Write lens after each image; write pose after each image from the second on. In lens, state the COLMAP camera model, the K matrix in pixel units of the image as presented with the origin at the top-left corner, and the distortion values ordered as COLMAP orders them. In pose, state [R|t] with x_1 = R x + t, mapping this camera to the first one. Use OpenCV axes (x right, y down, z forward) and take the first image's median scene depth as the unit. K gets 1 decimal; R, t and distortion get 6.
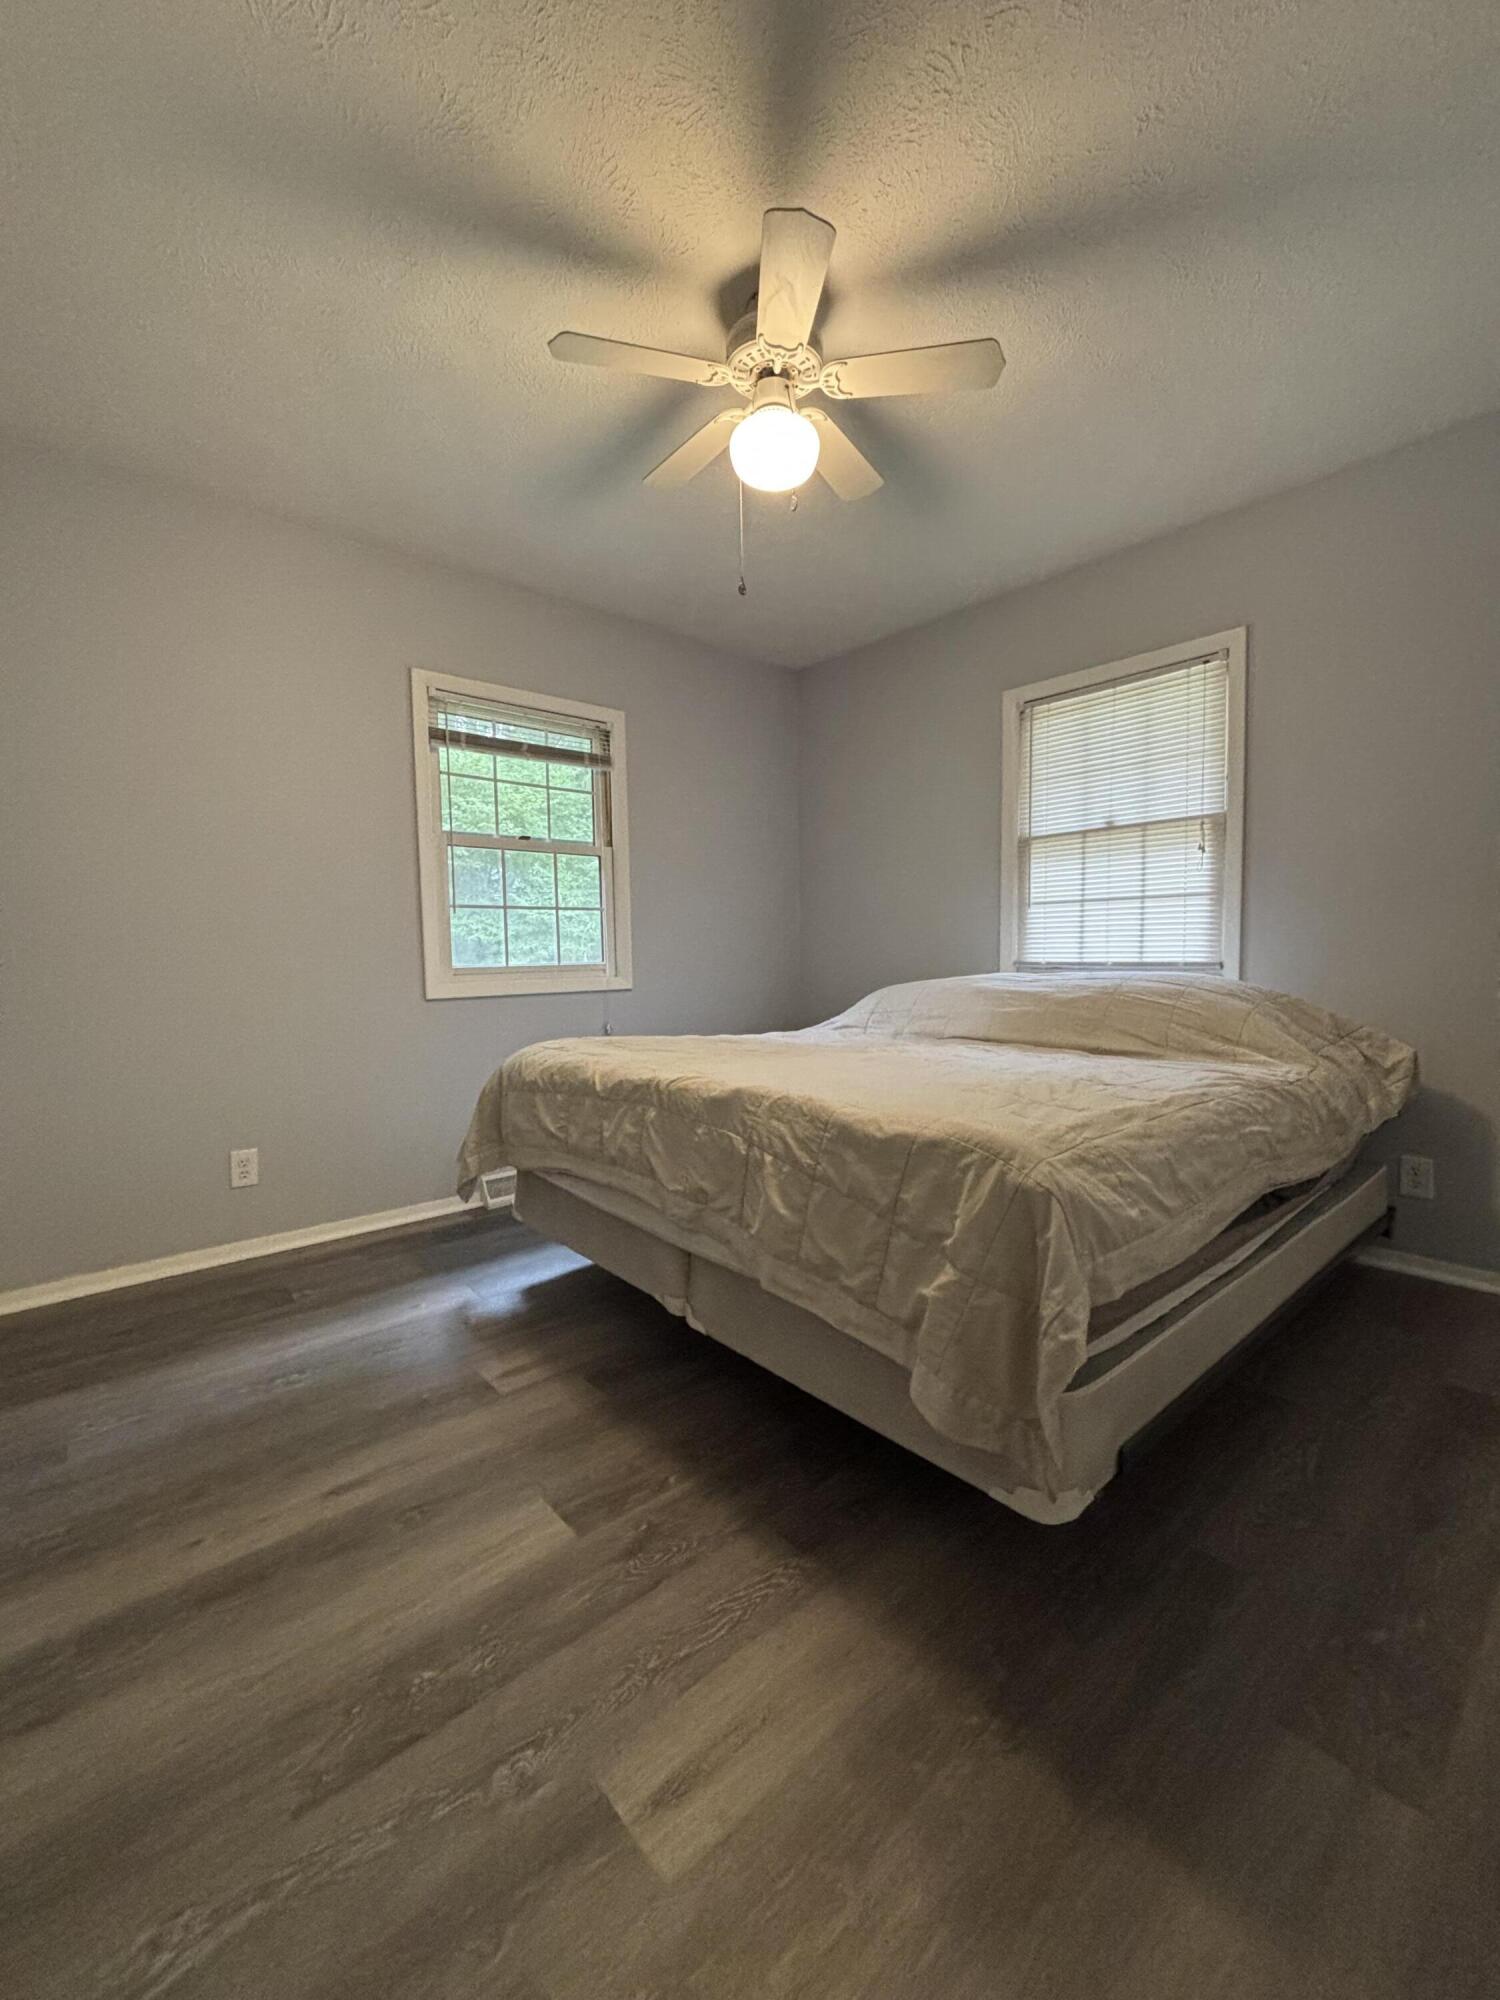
lens RADIAL K [[834.5, 0, 782.7], [0, 834.5, 1005.8], [0, 0, 1]] dist [0.037173, 0.000012]
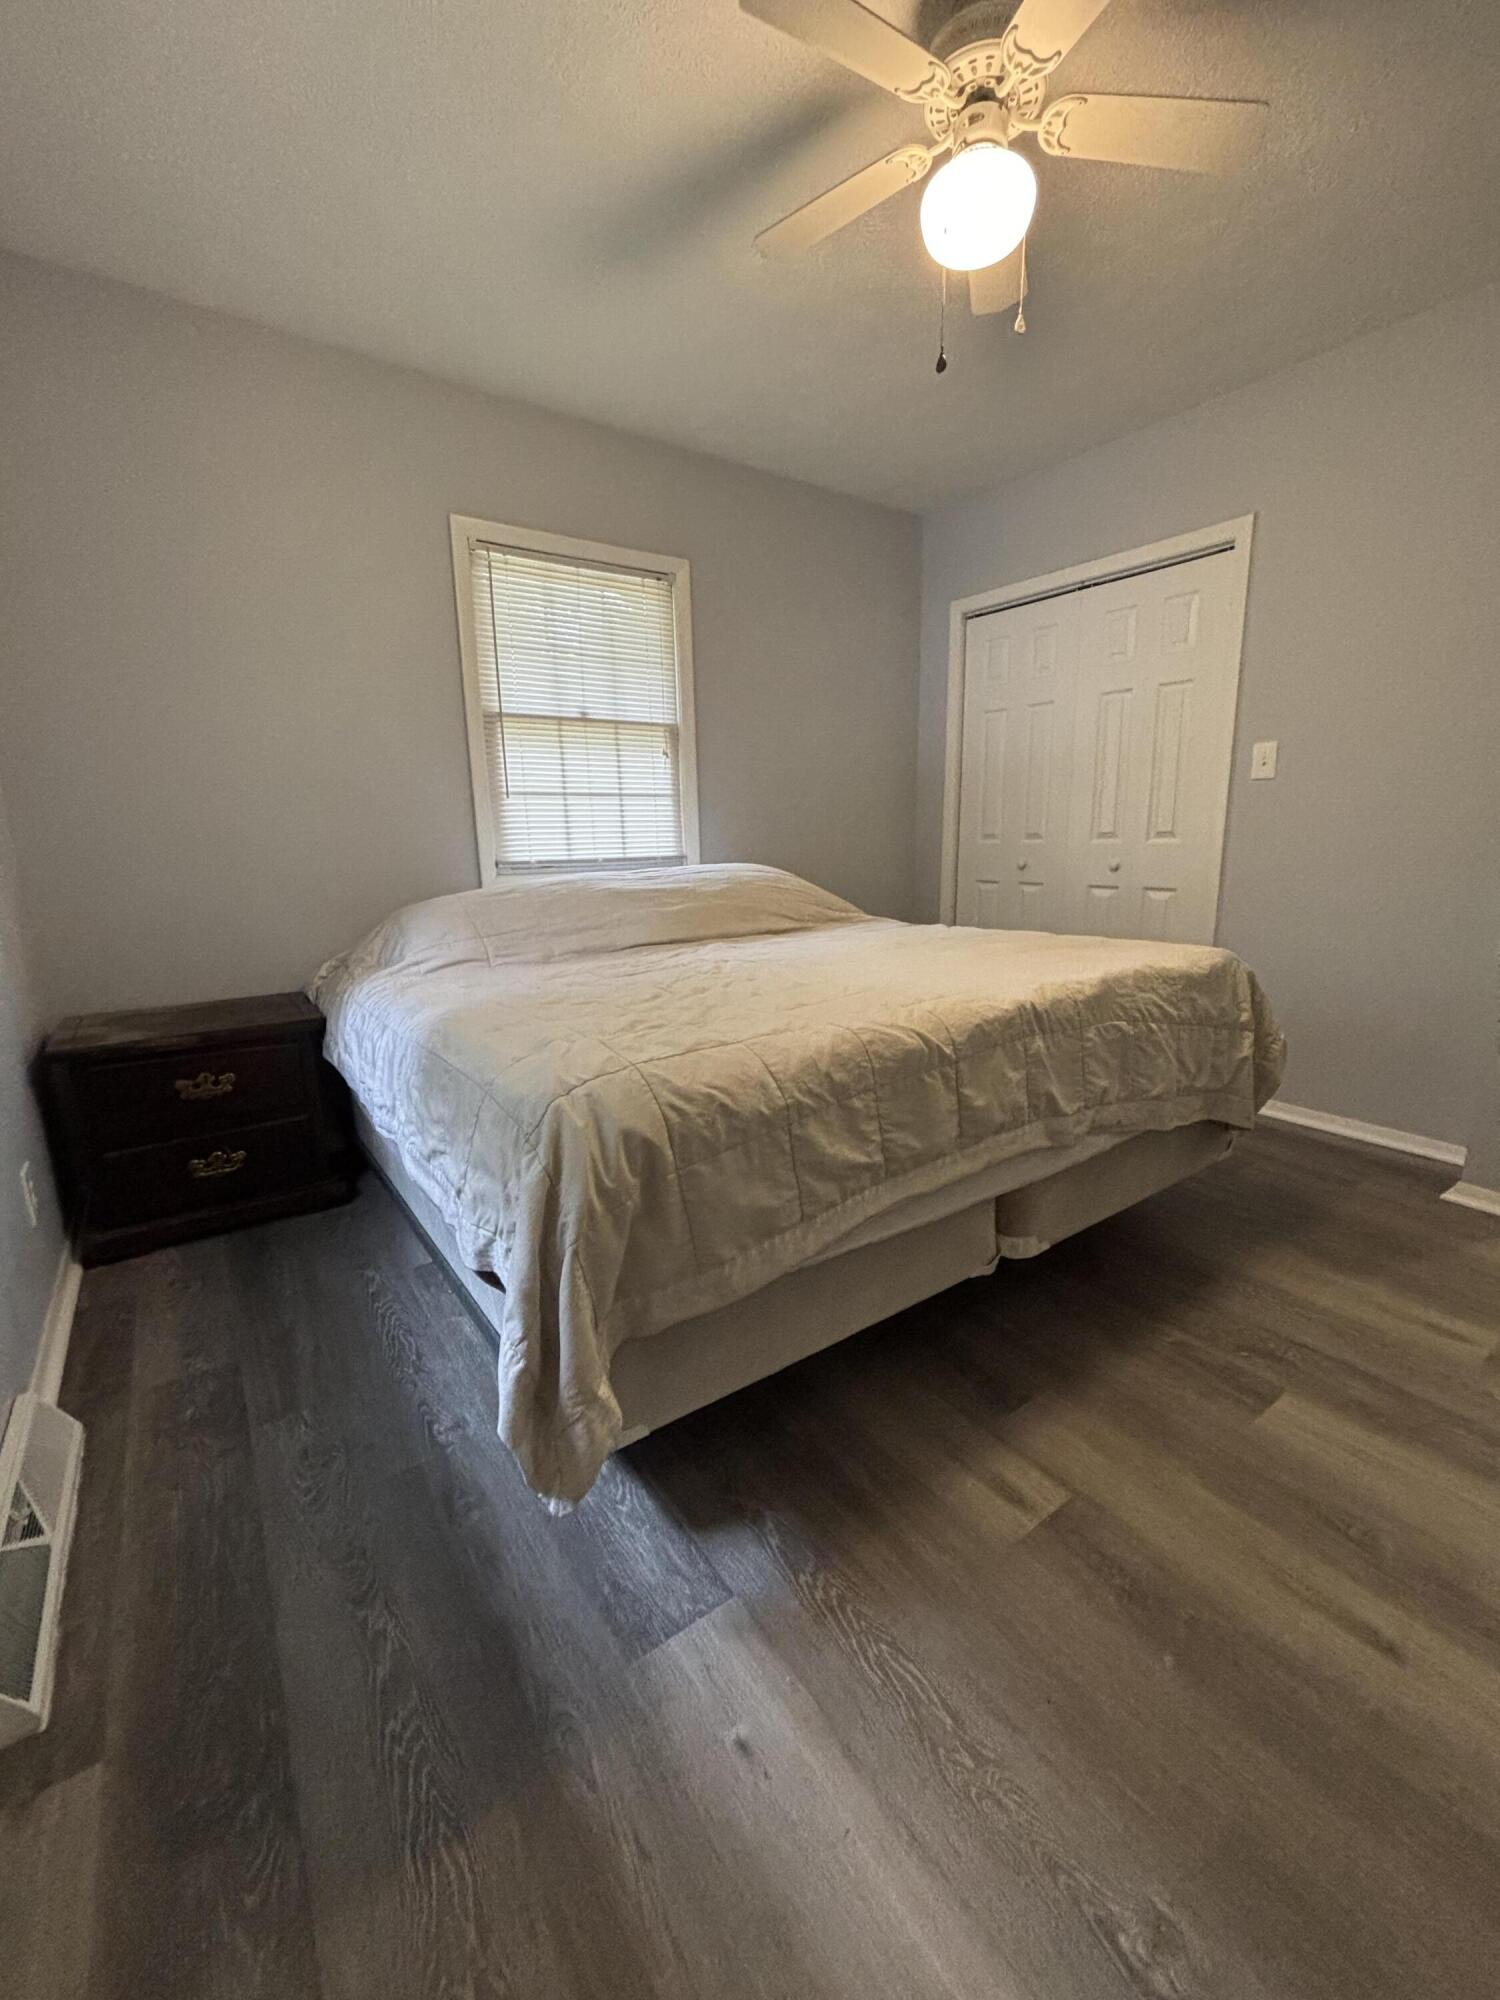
lens RADIAL K [[811.5, 0, 752.6], [0, 811.5, 1009.4], [0, 0, 1]] dist [0.000647, 0.000015]
pose [[0.109263, -0.203313, 0.972998, -0.640915], [0.086698, 0.977078, 0.194430, -0.054566], [-0.990225, 0.063113, 0.124386, 0.793281]]
